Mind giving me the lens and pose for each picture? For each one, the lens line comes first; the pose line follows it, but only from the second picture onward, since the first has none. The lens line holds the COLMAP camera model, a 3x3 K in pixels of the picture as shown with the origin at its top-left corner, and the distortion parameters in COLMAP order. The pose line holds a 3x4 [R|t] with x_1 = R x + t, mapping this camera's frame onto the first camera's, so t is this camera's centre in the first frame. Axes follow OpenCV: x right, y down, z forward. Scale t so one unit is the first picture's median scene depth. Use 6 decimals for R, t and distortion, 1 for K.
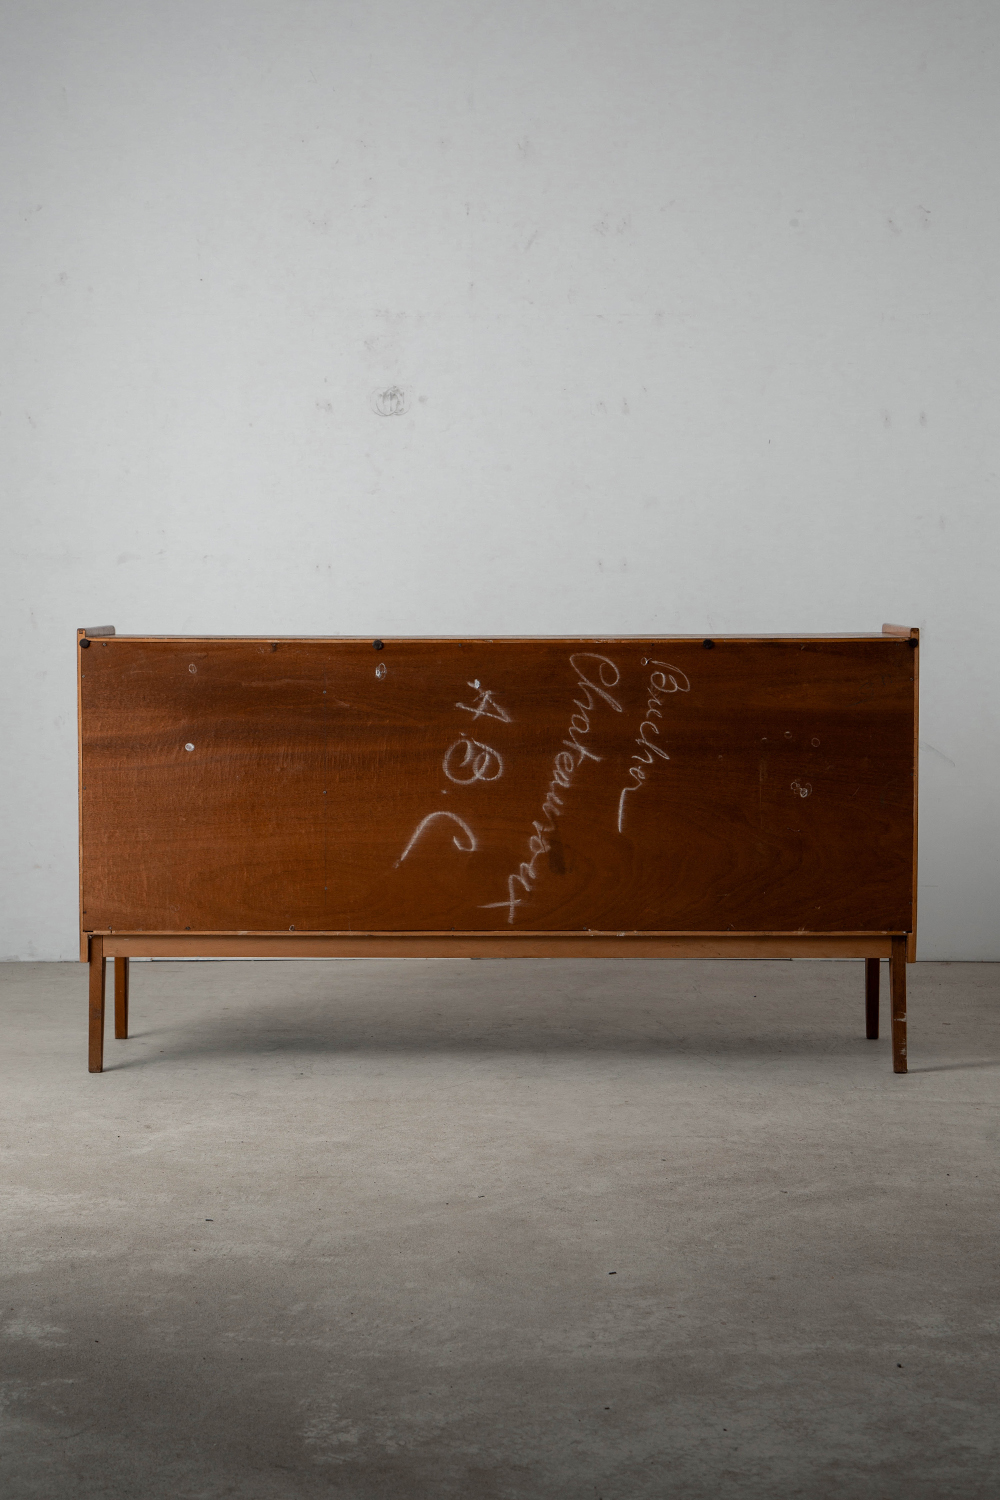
lens RADIAL K [[3813.7, 0, 551.0], [0, 3813.7, 728.0], [0, 0, 1]] dist [0.365913, 0.000000]
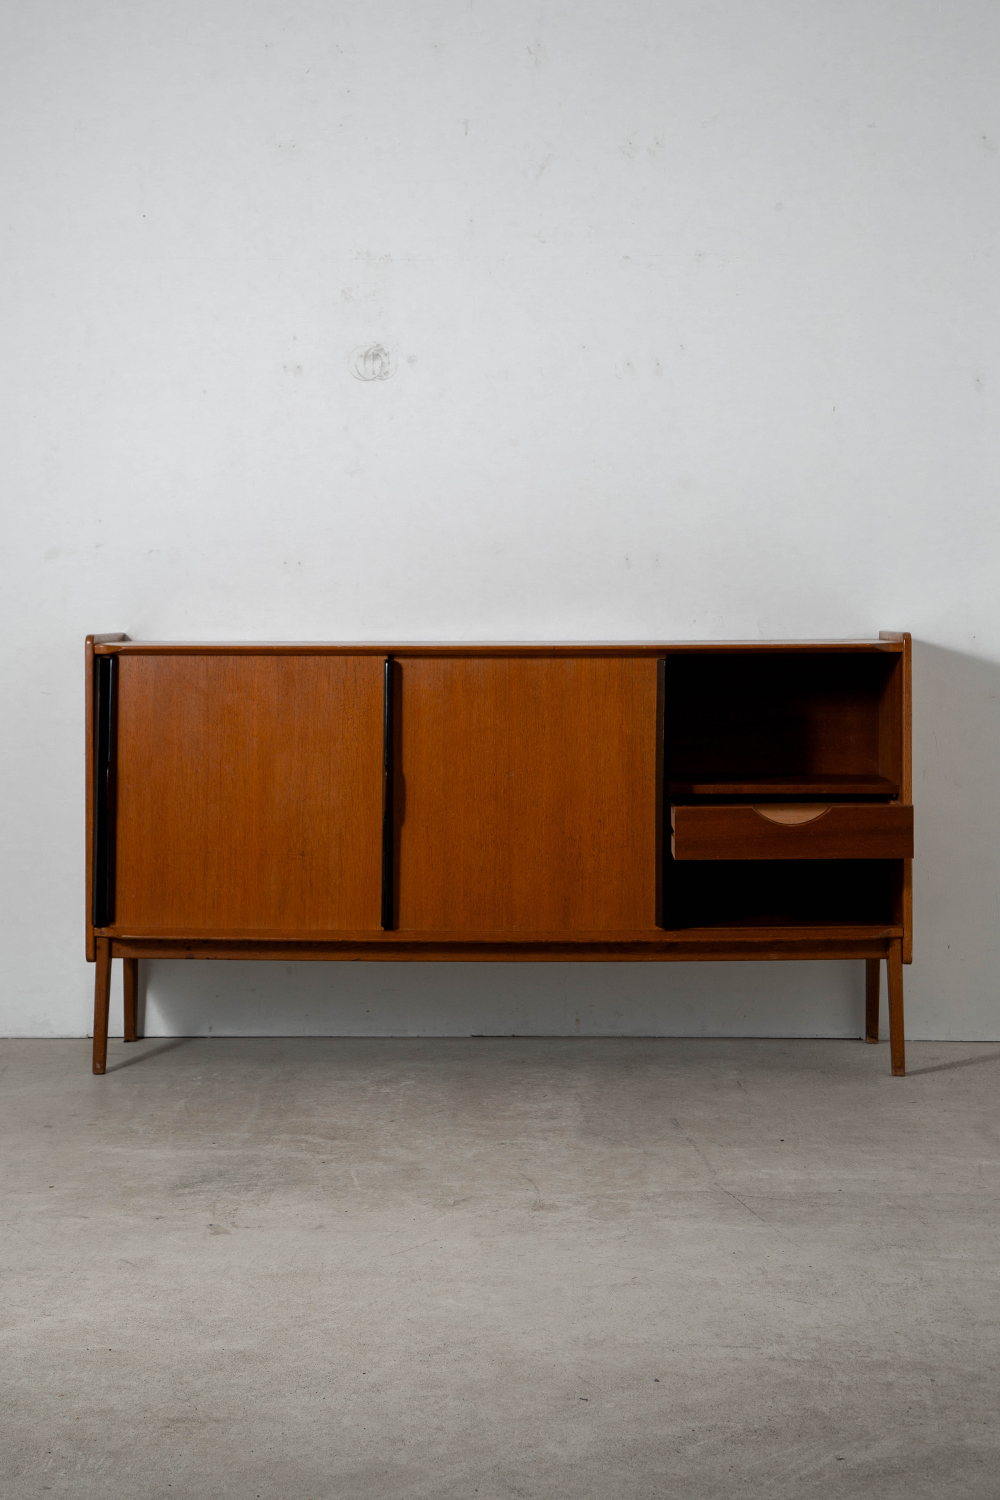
lens RADIAL K [[3813.7, 0, 490.5], [0, 3813.7, 724.8], [0, 0, 1]] dist [0.365913, 0.000000]
pose [[0.999252, -0.000170, -0.038665, 0.023875], [0.000414, 0.999980, 0.006297, -0.019355], [0.038663, -0.006309, 0.999232, 0.273878]]
